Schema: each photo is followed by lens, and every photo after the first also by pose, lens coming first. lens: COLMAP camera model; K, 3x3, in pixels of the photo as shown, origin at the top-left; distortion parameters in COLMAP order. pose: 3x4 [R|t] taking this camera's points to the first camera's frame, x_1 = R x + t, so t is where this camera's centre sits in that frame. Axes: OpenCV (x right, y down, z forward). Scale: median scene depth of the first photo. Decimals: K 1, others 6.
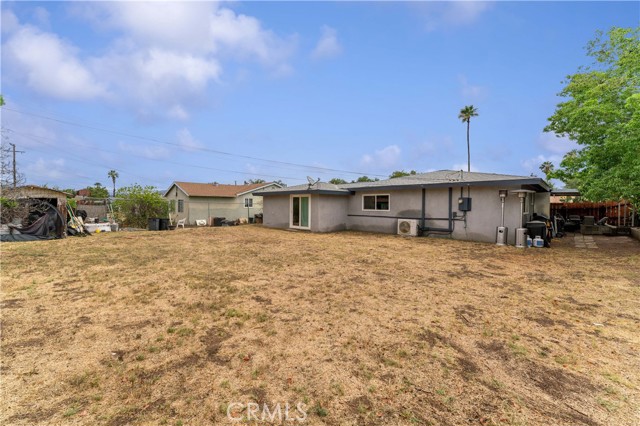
lens RADIAL K [[251.8, 0, 321.4], [0, 251.8, 211.3], [0, 0, 1]] dist [0.004062, -0.000047]
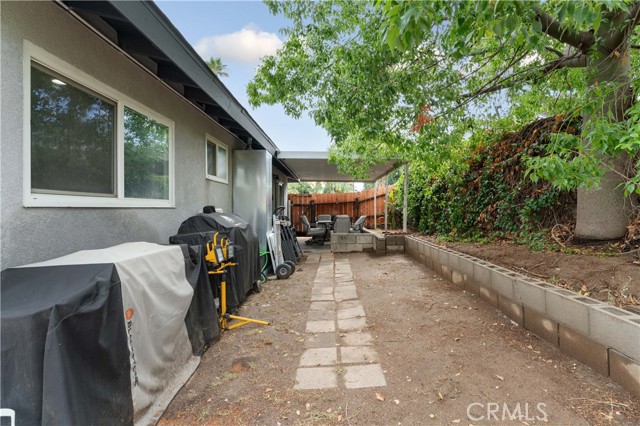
lens RADIAL K [[331.6, 0, 320.0], [0, 331.6, 213.4], [0, 0, 1]] dist [0.000185, 0.000007]
pose [[0.733242, -0.015843, 0.679783, 0.548975], [0.025424, 0.999668, -0.004126, 0.017861], [-0.679492, 0.020308, 0.733401, 0.519793]]
